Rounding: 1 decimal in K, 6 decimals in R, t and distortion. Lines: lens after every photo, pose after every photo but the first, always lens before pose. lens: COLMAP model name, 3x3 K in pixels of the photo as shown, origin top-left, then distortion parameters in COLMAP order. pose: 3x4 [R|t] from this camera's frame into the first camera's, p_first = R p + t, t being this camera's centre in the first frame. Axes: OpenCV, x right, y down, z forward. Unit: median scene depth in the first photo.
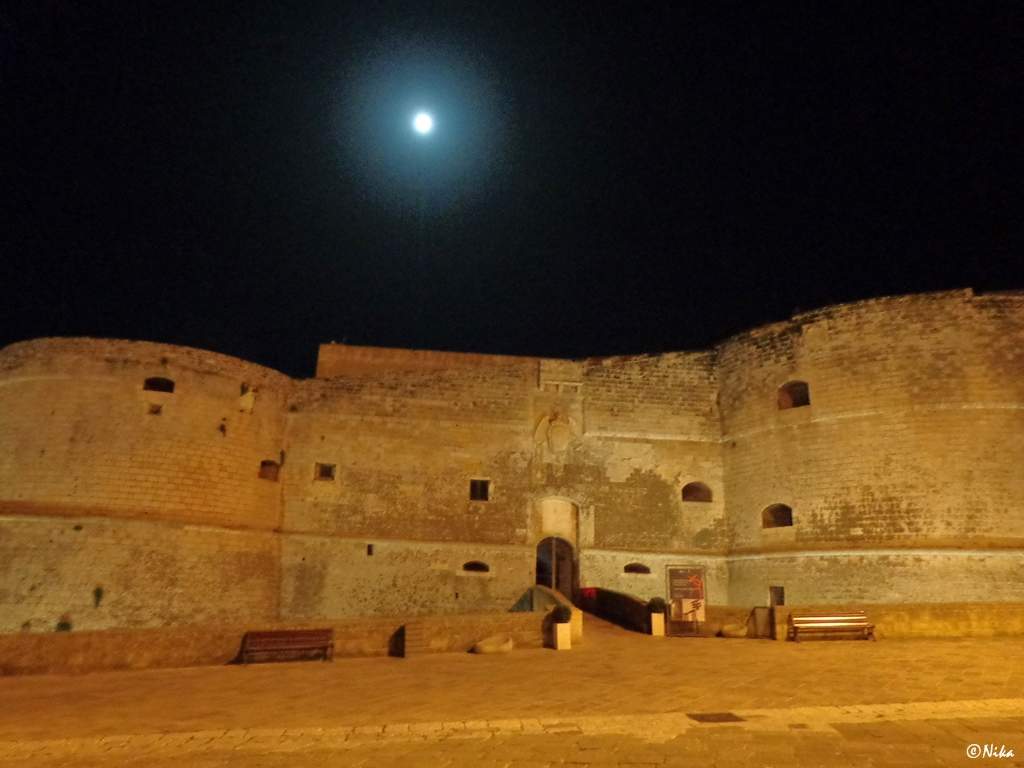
lens RADIAL K [[725.9, 0, 509.1], [0, 725.9, 382.6], [0, 0, 1]] dist [0.000455, 0.004493]
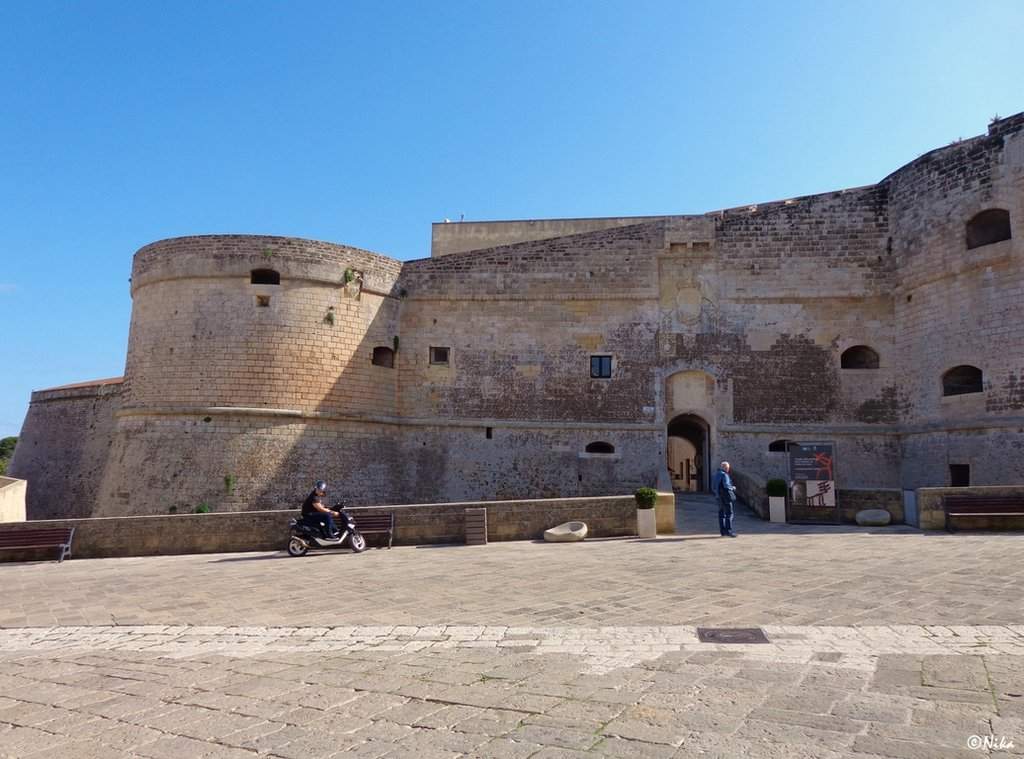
lens RADIAL K [[733.7, 0, 512.1], [0, 733.7, 380.1], [0, 0, 1]] dist [0.002467, 0.010990]
pose [[0.966309, -0.042314, -0.253884, 0.089138], [0.080687, 0.986473, 0.142688, 0.023662], [0.244412, -0.158366, 0.956652, 0.084037]]
